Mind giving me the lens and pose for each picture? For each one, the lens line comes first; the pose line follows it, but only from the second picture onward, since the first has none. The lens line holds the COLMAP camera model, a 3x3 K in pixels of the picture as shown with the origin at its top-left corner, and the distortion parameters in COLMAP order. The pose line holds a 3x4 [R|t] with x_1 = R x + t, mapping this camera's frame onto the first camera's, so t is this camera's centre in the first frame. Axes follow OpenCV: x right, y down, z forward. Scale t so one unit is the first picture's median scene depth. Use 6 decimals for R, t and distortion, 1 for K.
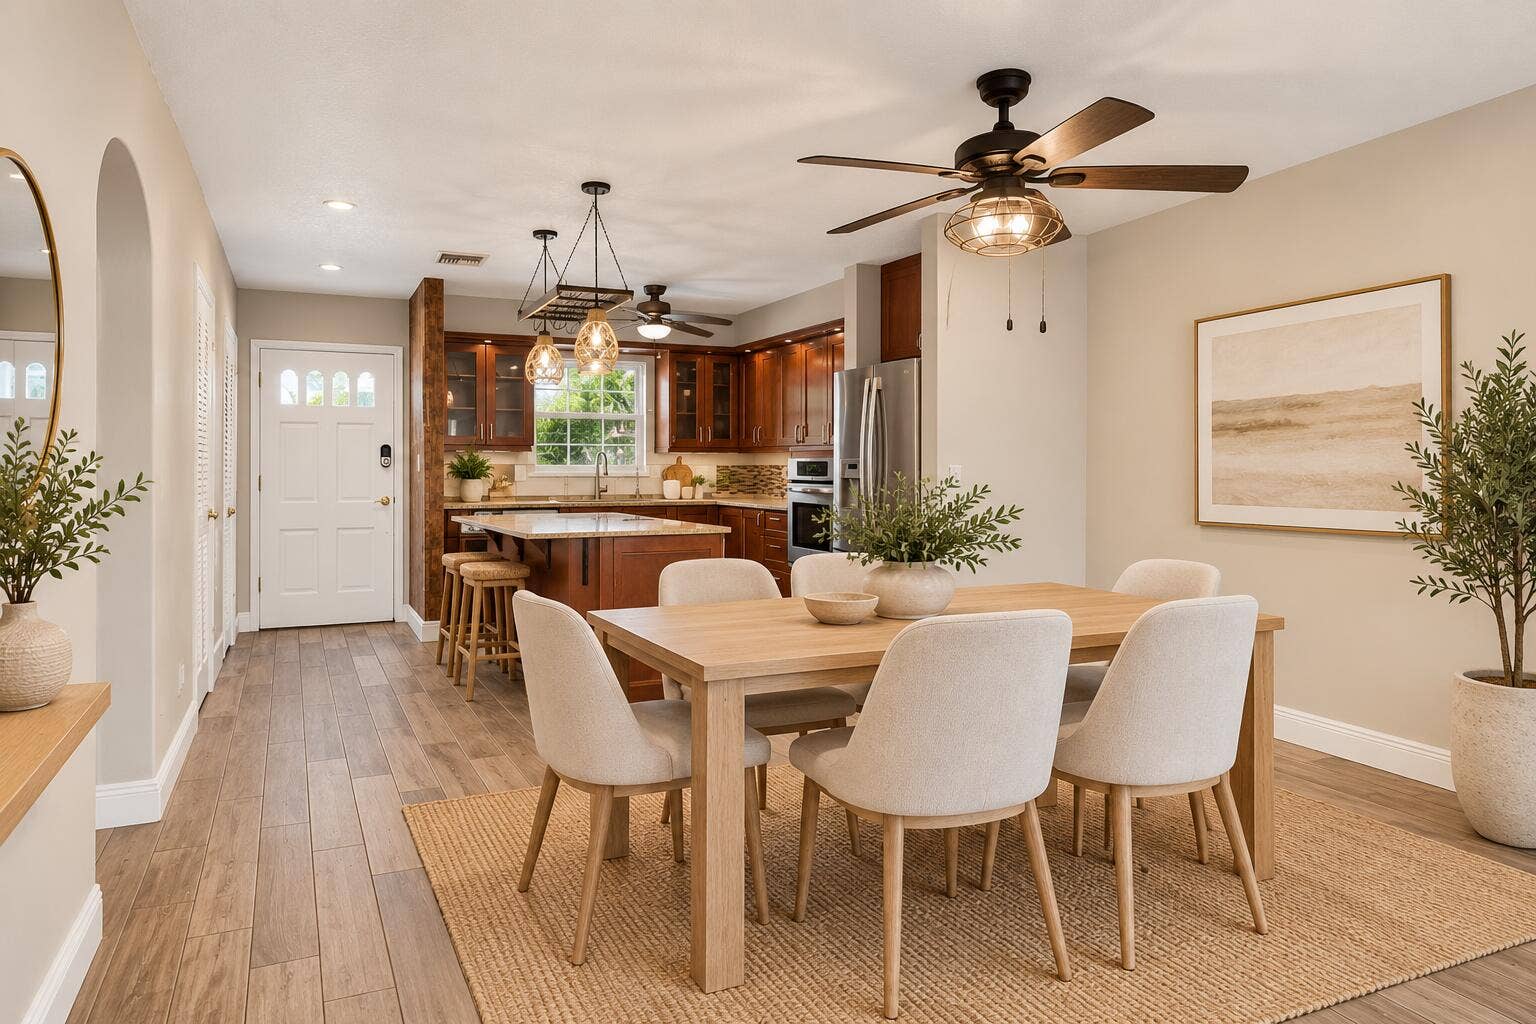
lens RADIAL K [[1280.6, 0, 768.0], [0, 1280.6, 512.0], [0, 0, 1]] dist [0.000767, -0.000607]
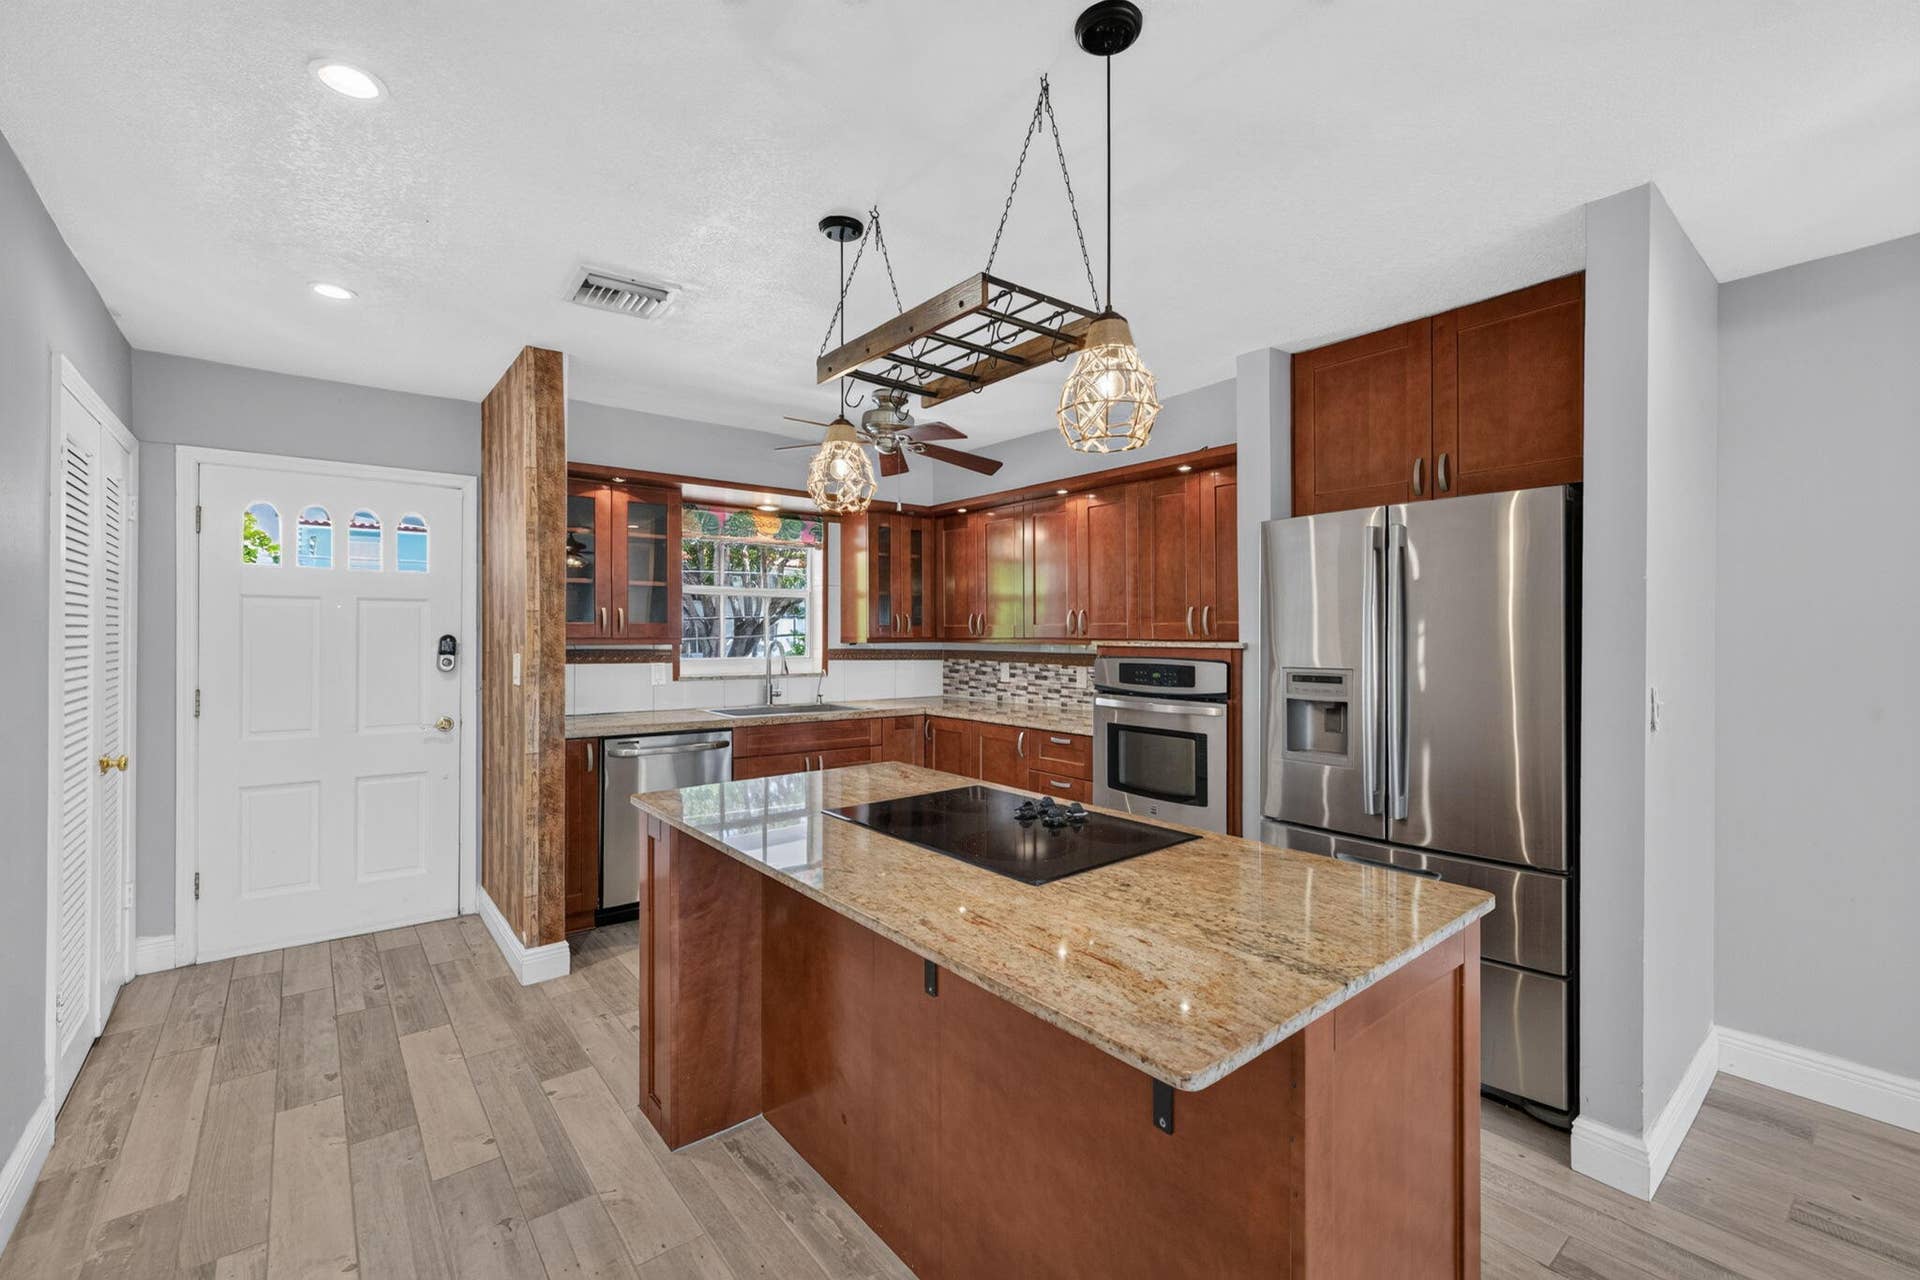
lens RADIAL K [[805.1, 0, 958.0], [0, 805.1, 638.7], [0, 0, 1]] dist [0.008465, -0.000358]
pose [[0.952521, -0.007454, 0.304381, -0.189817], [0.013402, 0.999758, -0.017455, -0.044118], [-0.304177, 0.020706, 0.952391, 0.577408]]
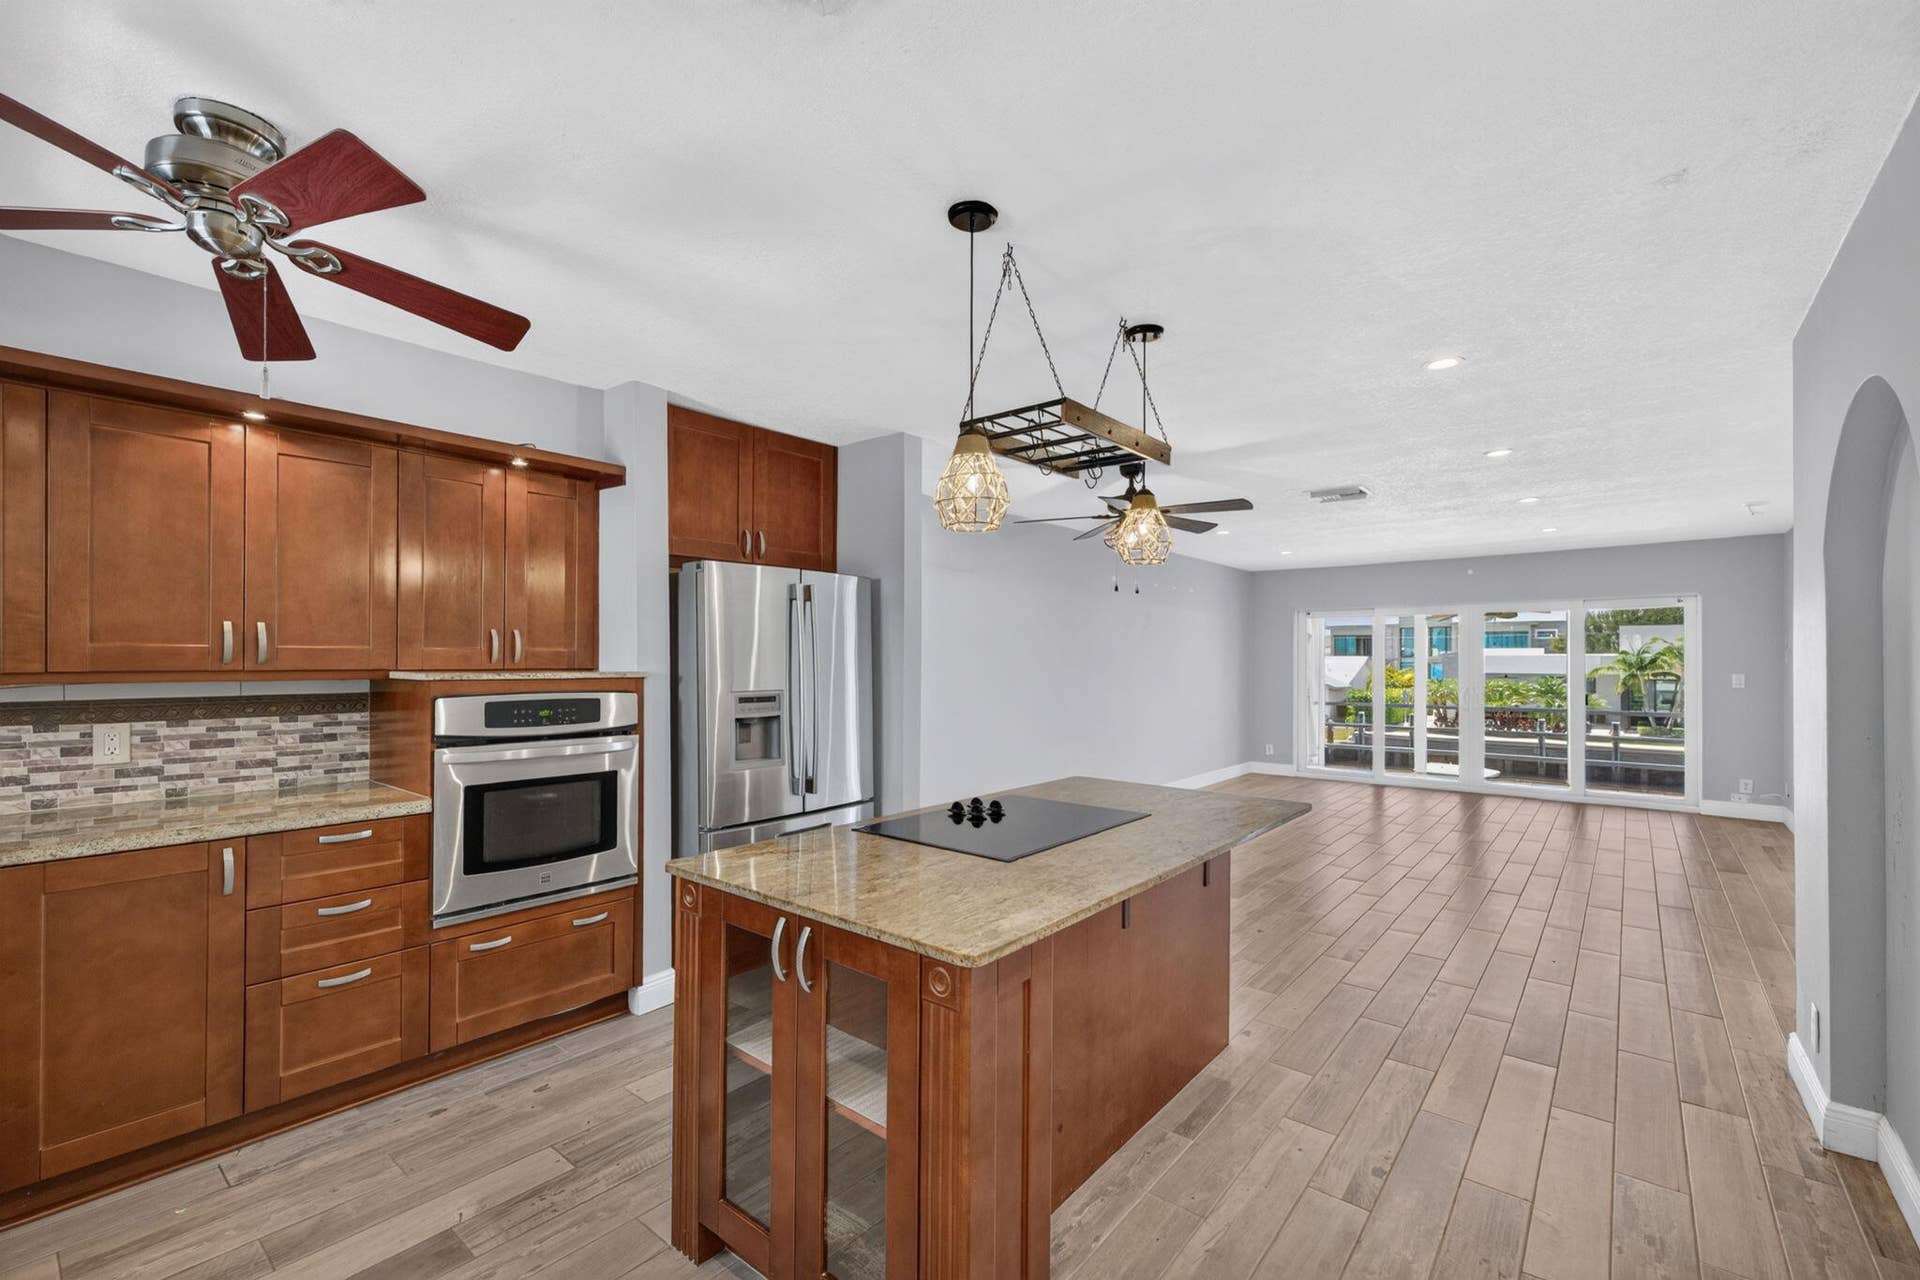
lens RADIAL K [[805.1, 0, 958.0], [0, 805.1, 638.7], [0, 0, 1]] dist [0.008465, -0.000358]
pose [[-0.475788, 0.005716, 0.879542, -0.353316], [0.013661, 0.999906, 0.000892, -0.060859], [-0.879454, 0.012440, -0.475821, 0.951558]]
